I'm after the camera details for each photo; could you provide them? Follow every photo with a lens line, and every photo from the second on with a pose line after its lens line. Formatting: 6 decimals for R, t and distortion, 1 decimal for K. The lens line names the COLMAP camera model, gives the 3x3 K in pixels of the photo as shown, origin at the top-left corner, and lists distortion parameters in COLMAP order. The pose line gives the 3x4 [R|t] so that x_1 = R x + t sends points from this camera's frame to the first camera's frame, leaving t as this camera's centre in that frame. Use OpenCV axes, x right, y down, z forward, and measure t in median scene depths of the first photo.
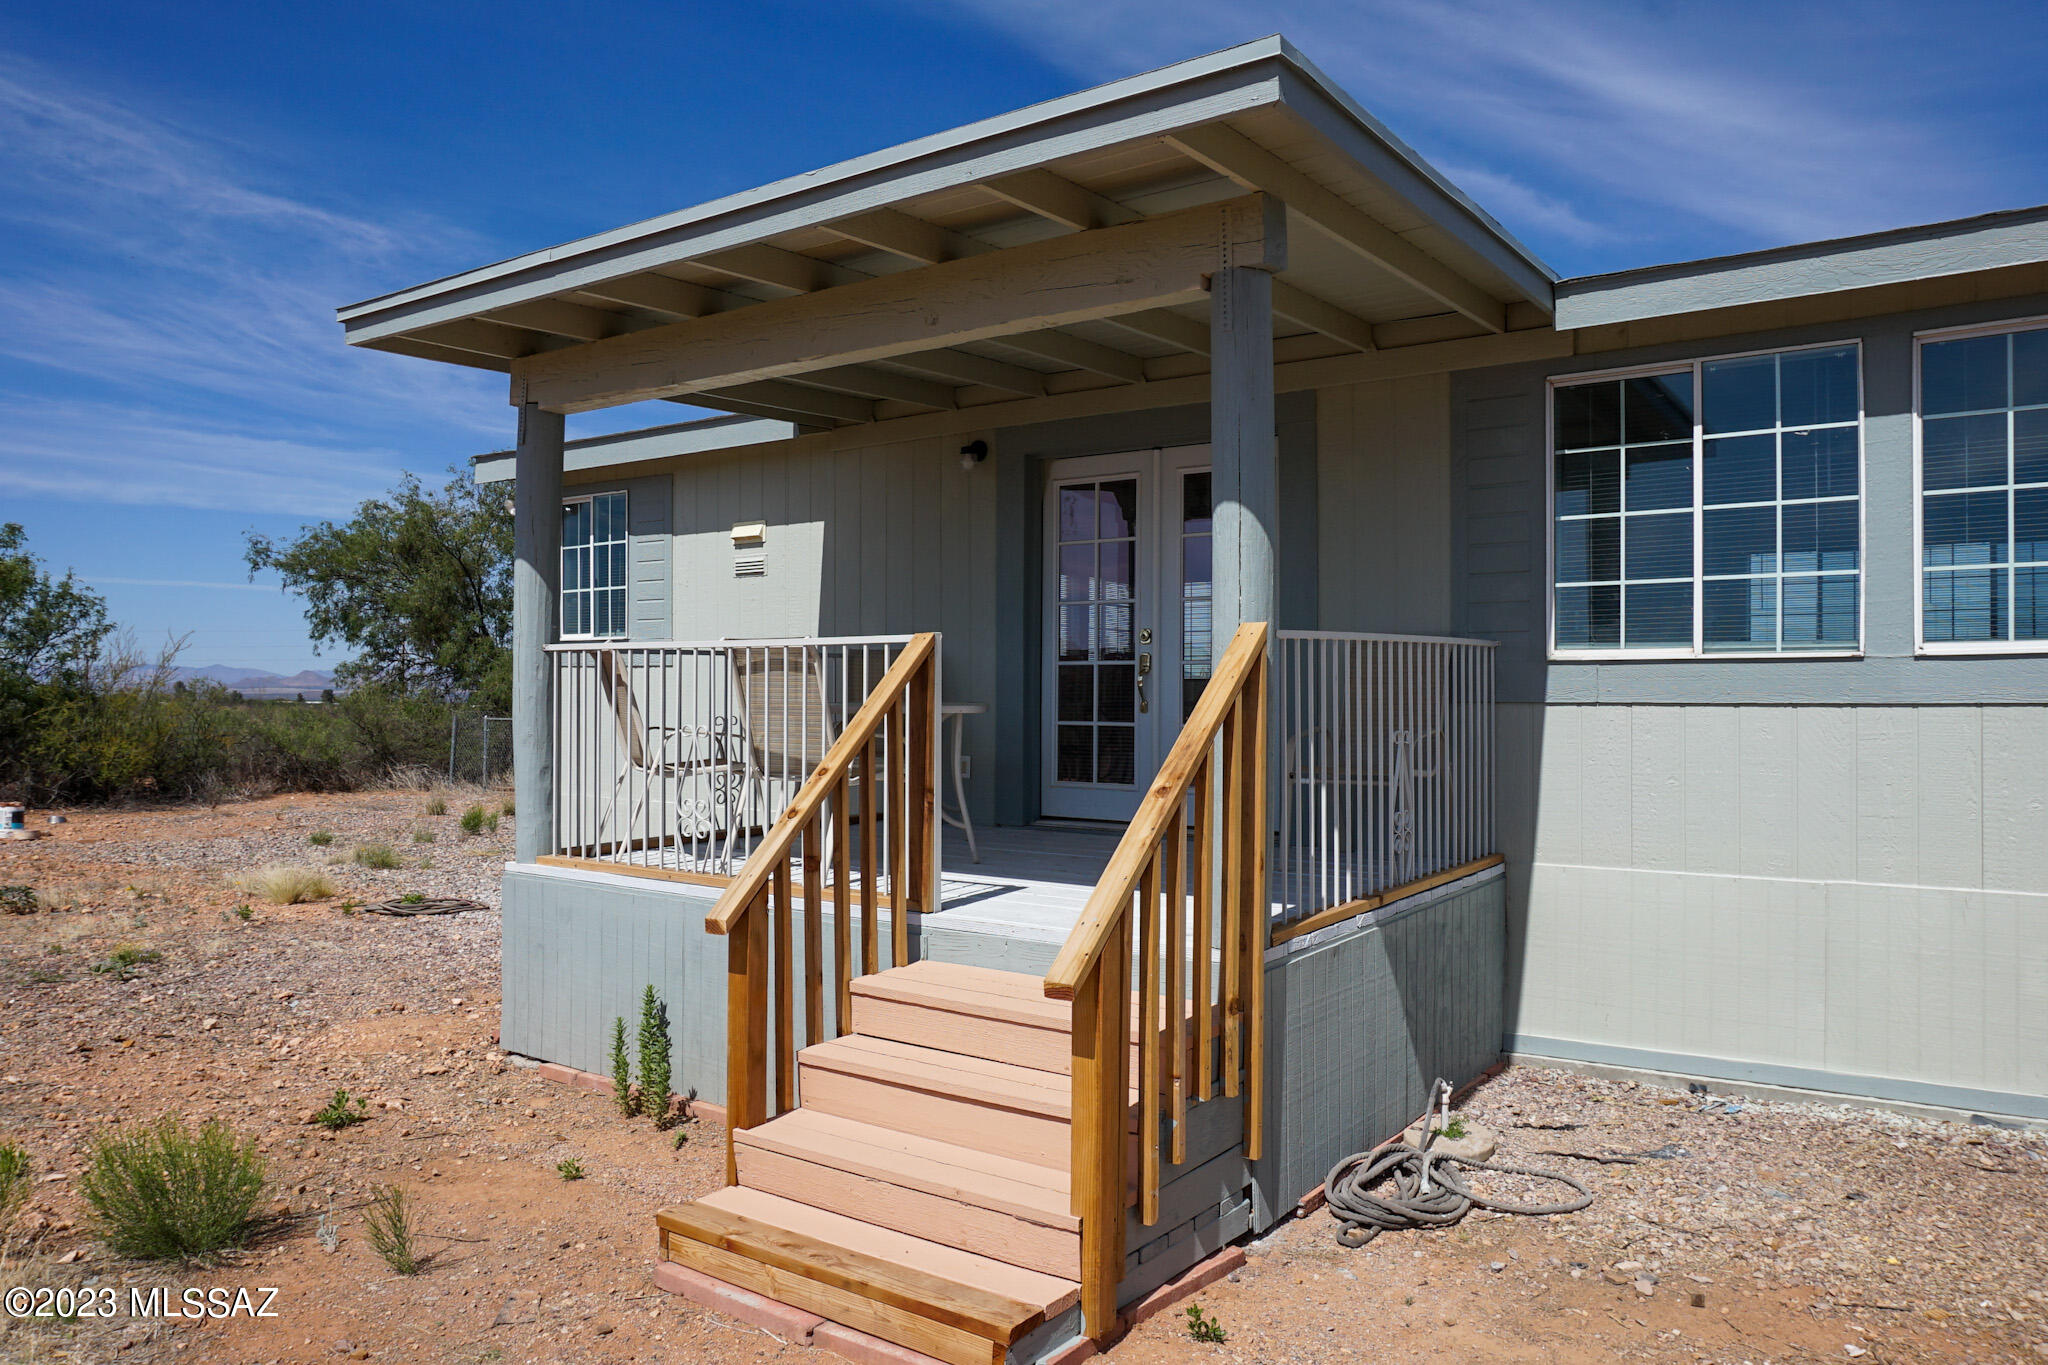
lens RADIAL K [[1513.0, 0, 948.8], [0, 1513.0, 682.1], [0, 0, 1]] dist [-0.061947, 0.047256]
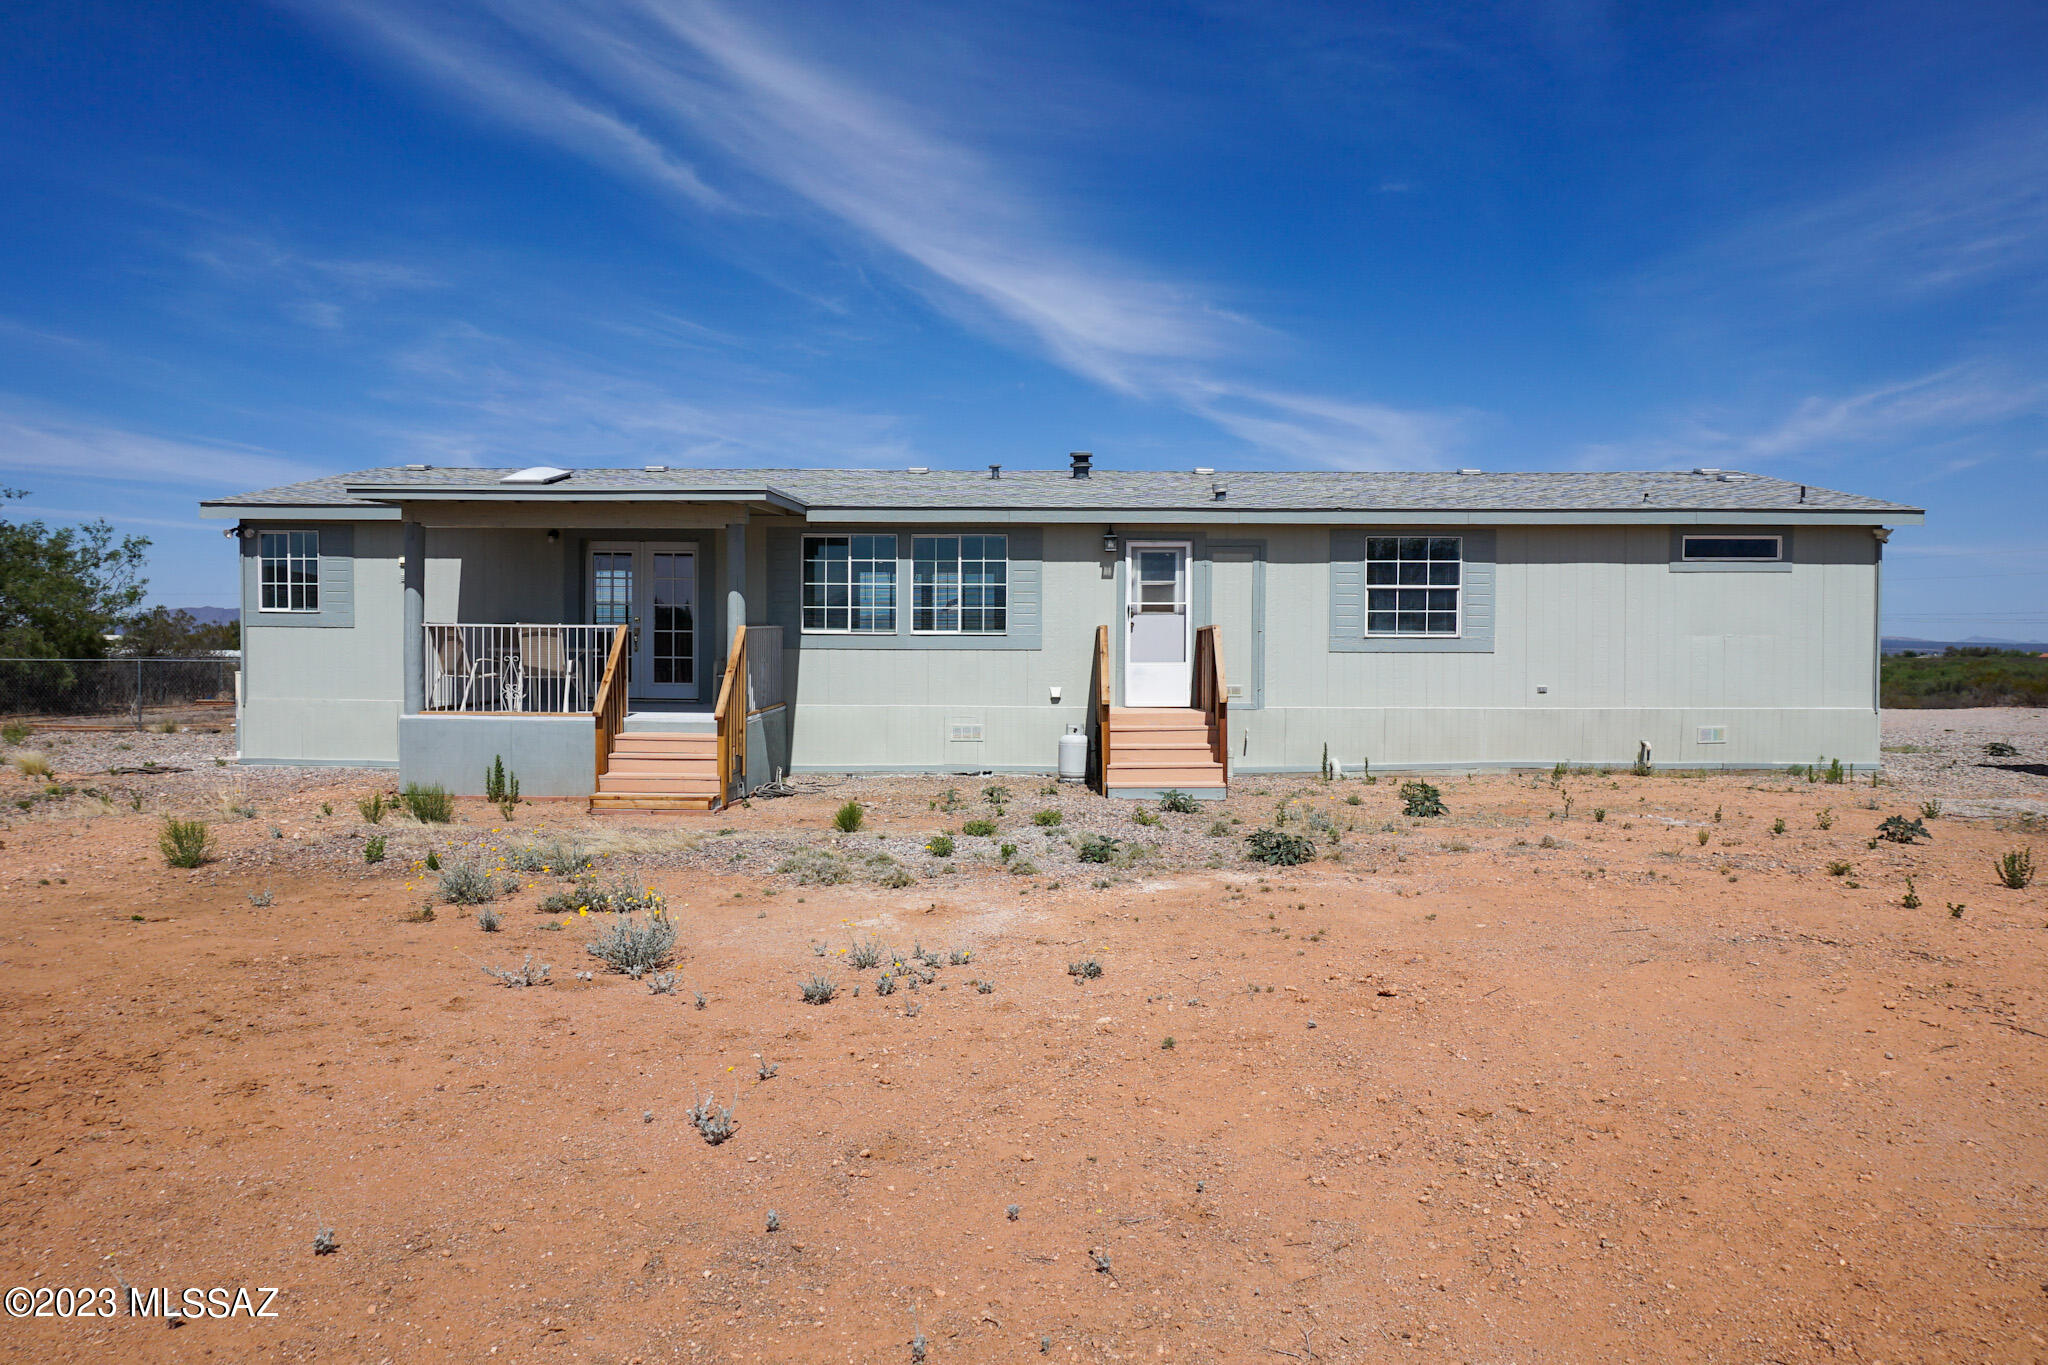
lens RADIAL K [[1513.0, 0, 948.8], [0, 1513.0, 682.1], [0, 0, 1]] dist [-0.061947, 0.047256]
pose [[0.845787, -0.010794, 0.533412, -0.921165], [-0.010149, 0.999289, 0.036314, -0.030180], [-0.533425, -0.036127, 0.845076, -1.626334]]
